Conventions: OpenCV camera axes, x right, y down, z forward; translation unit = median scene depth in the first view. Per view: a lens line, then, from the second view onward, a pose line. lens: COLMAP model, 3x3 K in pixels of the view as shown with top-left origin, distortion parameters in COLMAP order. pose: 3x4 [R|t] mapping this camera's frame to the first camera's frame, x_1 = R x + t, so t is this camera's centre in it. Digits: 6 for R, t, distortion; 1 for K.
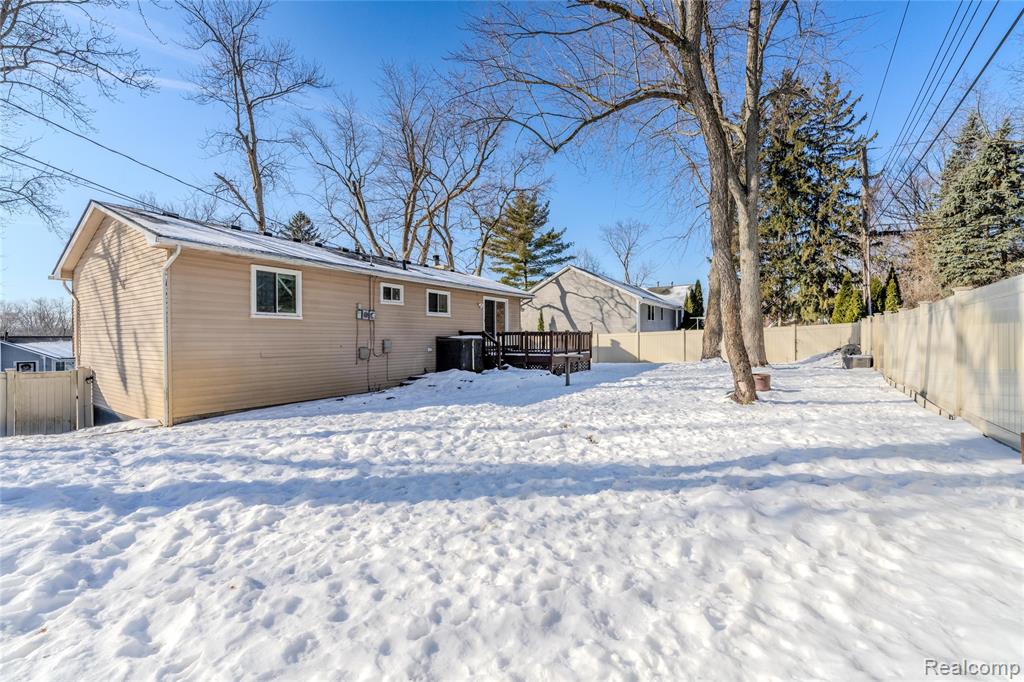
lens RADIAL K [[417.3, 0, 512.0], [0, 417.3, 340.5], [0, 0, 1]] dist [-0.000790, -0.000123]
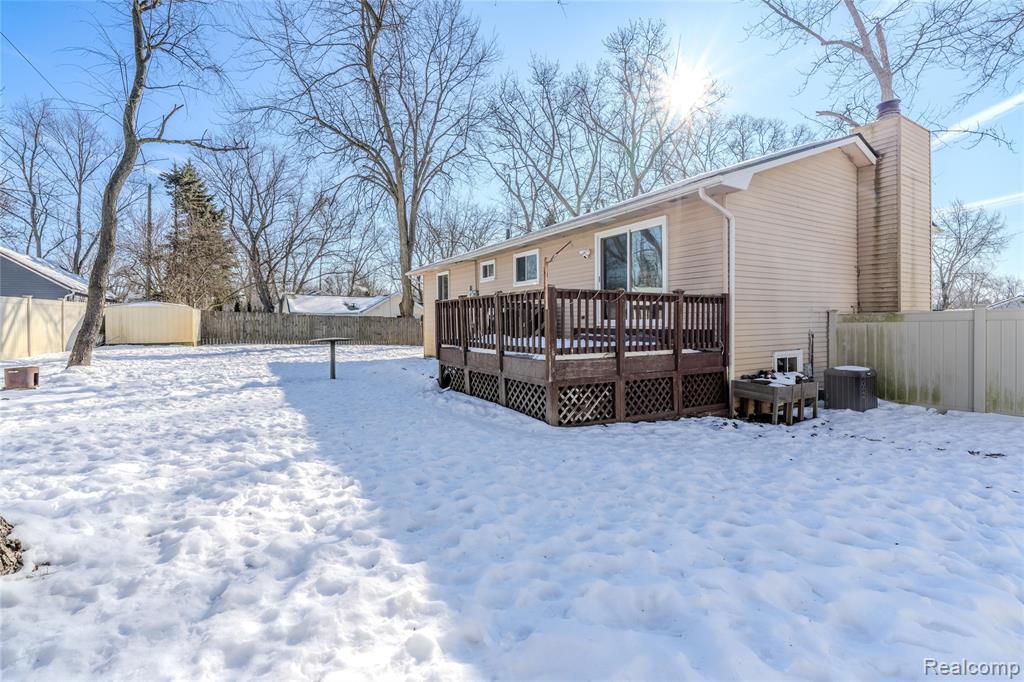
lens RADIAL K [[417.3, 0, 484.6], [0, 417.3, 319.6], [0, 0, 1]] dist [-0.000790, -0.000123]
pose [[-0.451620, 0.007887, -0.892176, 0.526172], [0.001515, 0.999966, 0.008073, -0.003326], [0.892209, 0.002295, -0.451617, 1.260682]]
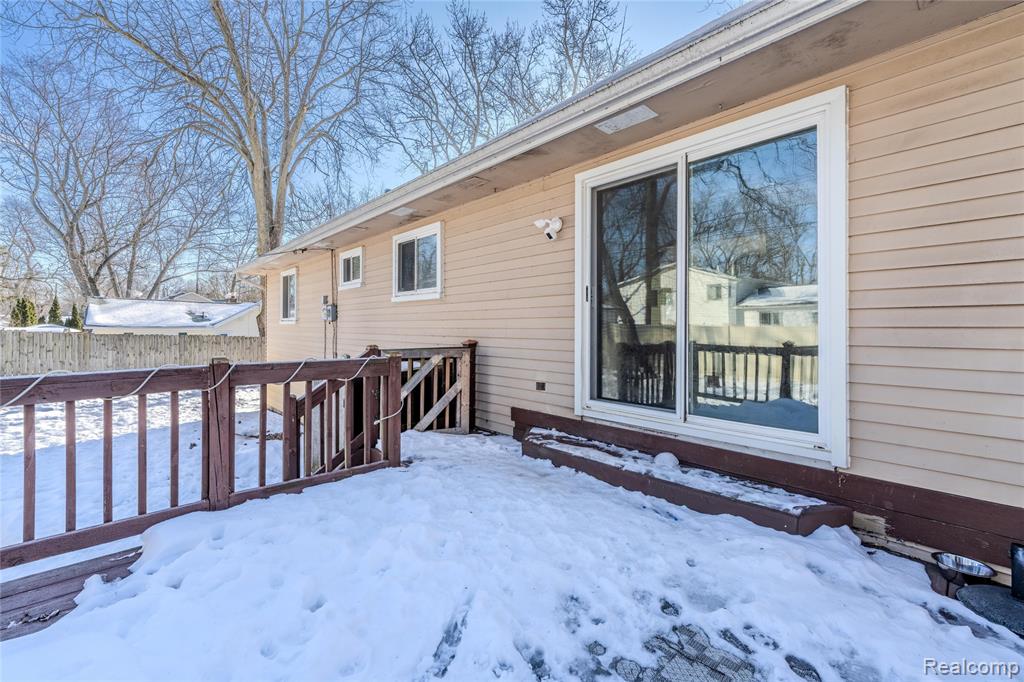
lens RADIAL K [[417.3, 0, 510.9], [0, 417.3, 330.9], [0, 0, 1]] dist [-0.000790, -0.000123]
pose [[-0.223413, 0.012739, -0.974641, 0.157940], [-0.010013, 0.999832, 0.015363, -0.038233], [0.974672, 0.013191, -0.223248, 1.149981]]
